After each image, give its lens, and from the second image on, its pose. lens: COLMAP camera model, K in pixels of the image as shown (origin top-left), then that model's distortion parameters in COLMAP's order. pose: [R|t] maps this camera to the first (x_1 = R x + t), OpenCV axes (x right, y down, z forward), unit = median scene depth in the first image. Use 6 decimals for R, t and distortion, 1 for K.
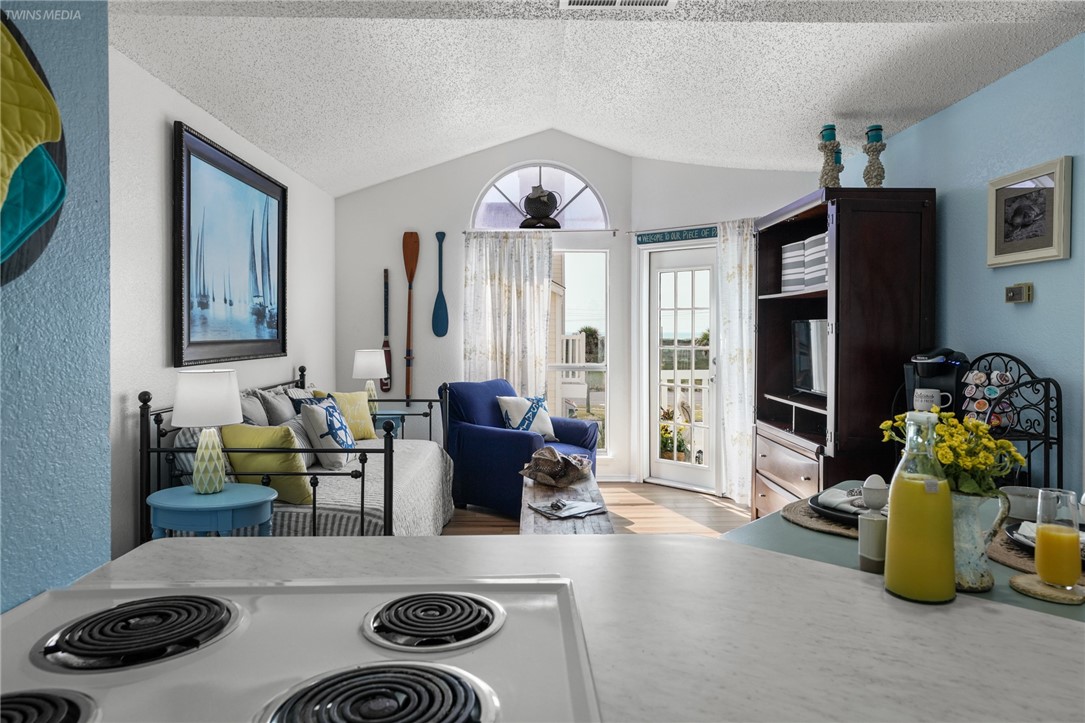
lens RADIAL K [[697.7, 0, 537.4], [0, 697.7, 336.5], [0, 0, 1]] dist [-0.004315, 0.000289]
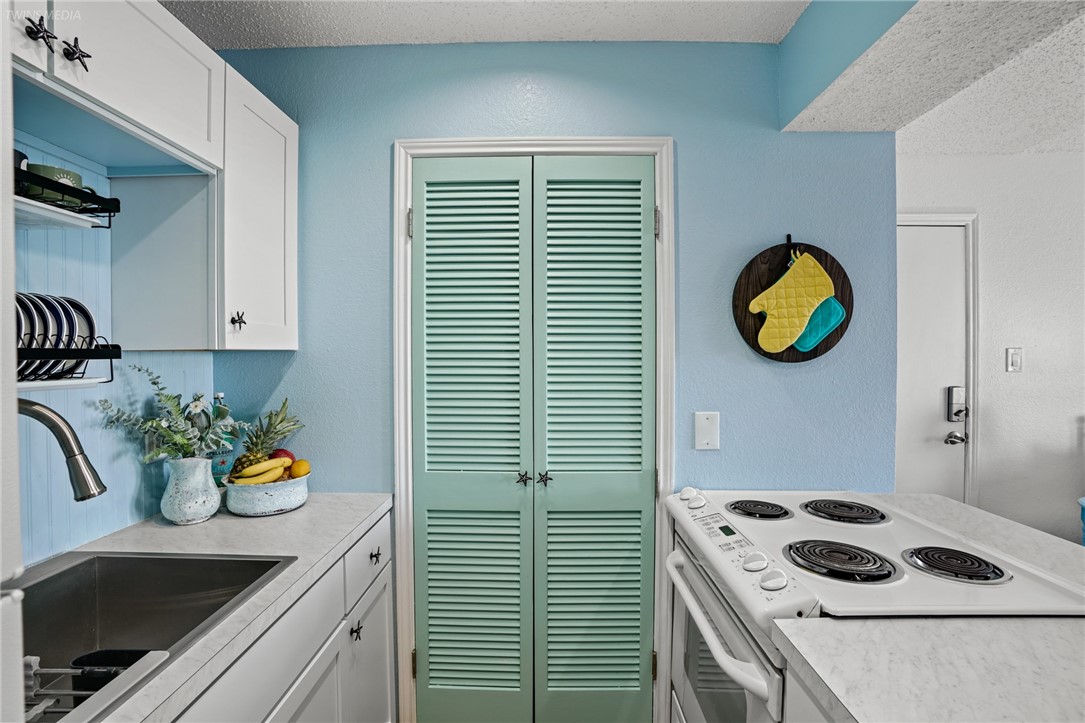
lens RADIAL K [[507.4, 0, 540.6], [0, 507.4, 355.6], [0, 0, 1]] dist [-0.071605, 0.029808]
pose [[-0.036985, 0.004595, -0.999305, 0.213461], [-0.006421, 0.999968, 0.004836, -0.016282], [0.999295, 0.006596, -0.036954, 0.018246]]
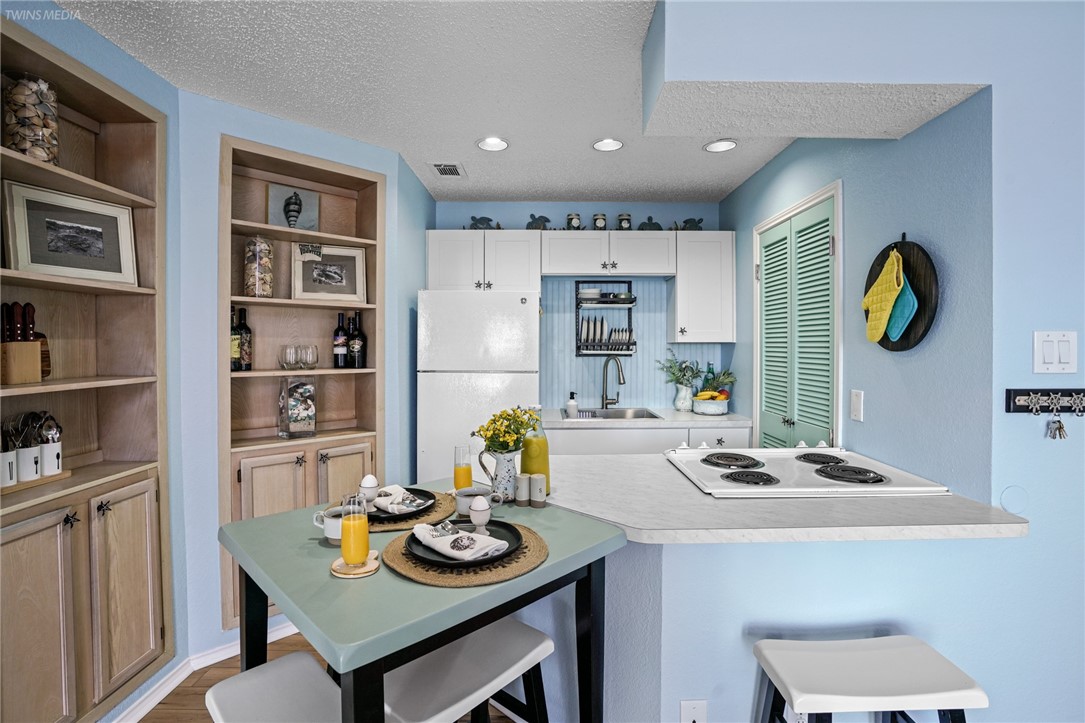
lens RADIAL K [[502.7, 0, 541.8], [0, 502.7, 355.6], [0, 0, 1]] dist [-0.069954, 0.028452]
pose [[-0.999620, -0.001325, 0.027550, 0.117591], [-0.000561, 0.999615, 0.027729, -0.018121], [-0.027576, 0.027703, -0.999236, 0.575937]]
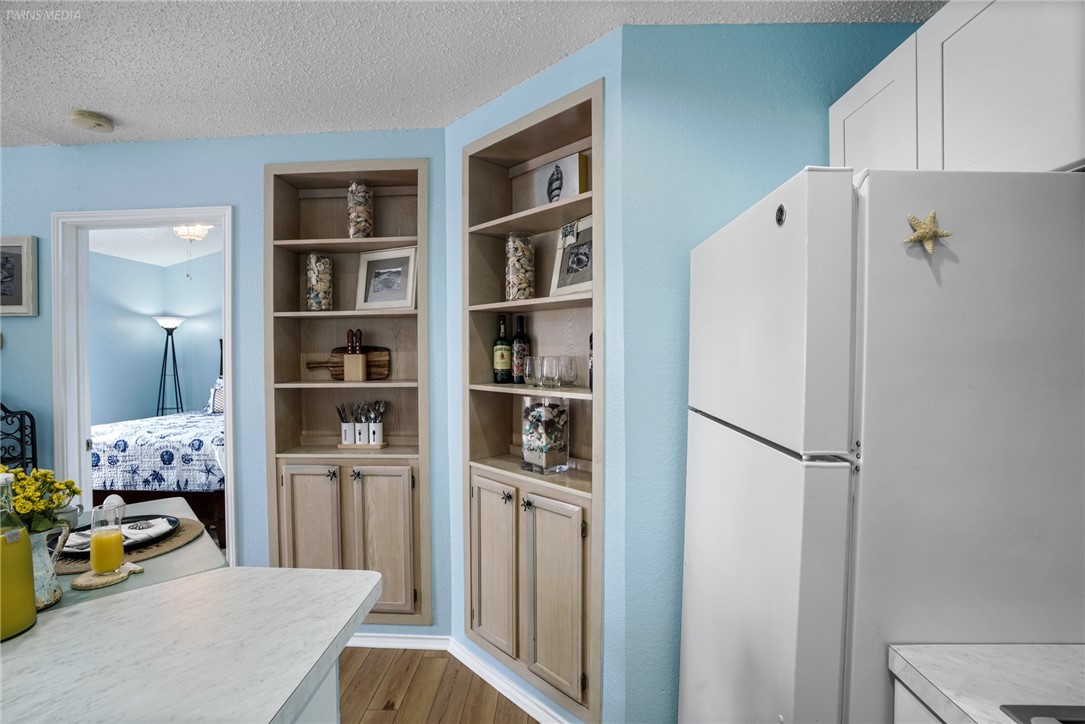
lens RADIAL K [[507.4, 0, 540.6], [0, 507.4, 356.1], [0, 0, 1]] dist [-0.071605, 0.029808]
pose [[0.058524, -0.011896, 0.998215, -0.045879], [0.016628, 0.999802, 0.010940, -0.019429], [-0.998148, 0.015959, 0.058710, 0.014134]]
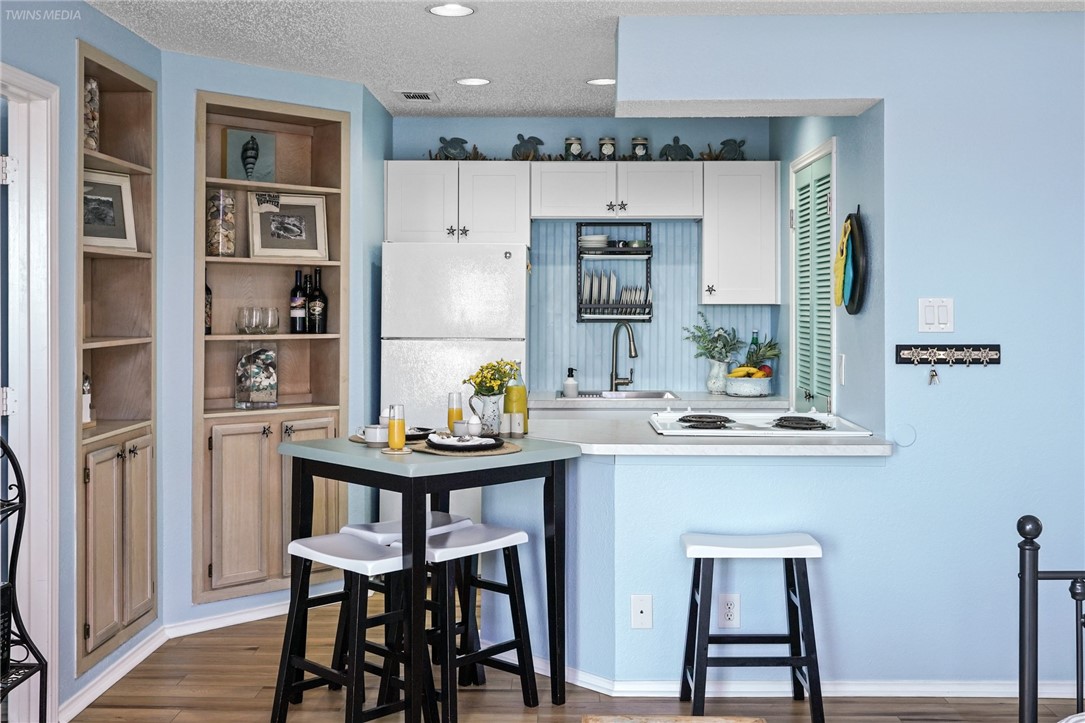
lens RADIAL K [[1190.0, 0, 545.0], [0, 1190.0, 308.5], [0, 0, 1]] dist [0.000603, 0.002115]
pose [[-0.999329, -0.003106, 0.036498, 0.071289], [-0.002729, 0.999943, 0.010365, -0.026126], [-0.036528, 0.010258, -0.999280, 1.217450]]
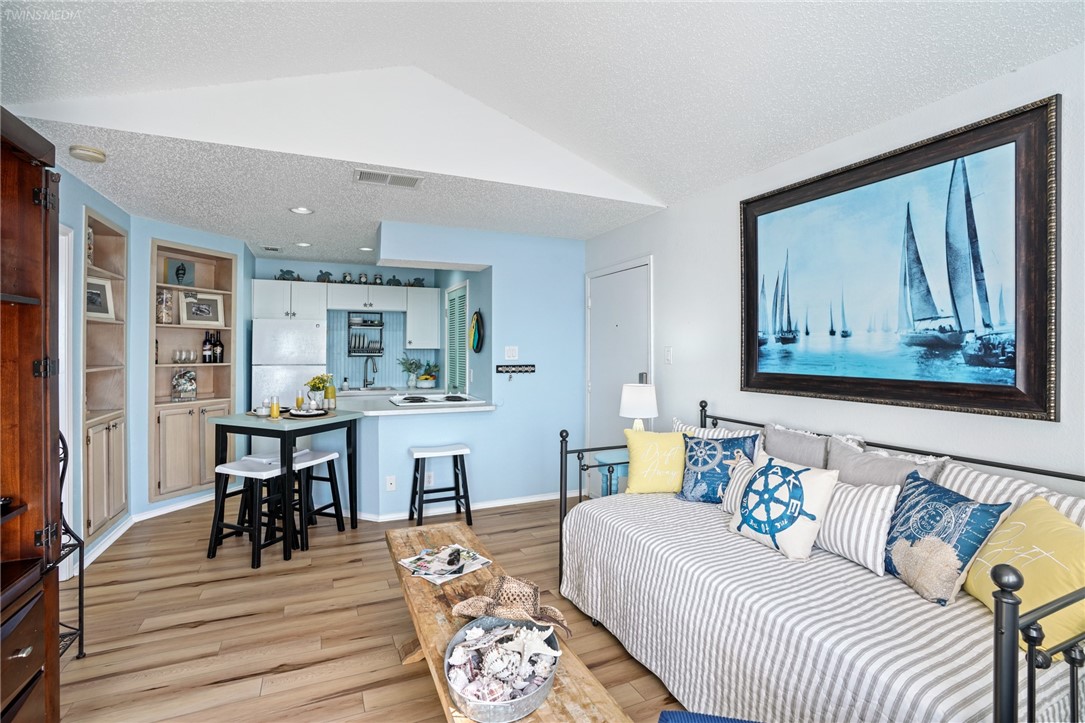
lens RADIAL K [[505.5, 0, 542.0], [0, 505.5, 349.7], [0, 0, 1]] dist [-0.069955, 0.028843]
pose [[-0.919381, -0.004155, -0.393346, 0.134787], [-0.007012, 0.999958, 0.005825, -0.025106], [0.393306, 0.008113, -0.919372, 1.208829]]
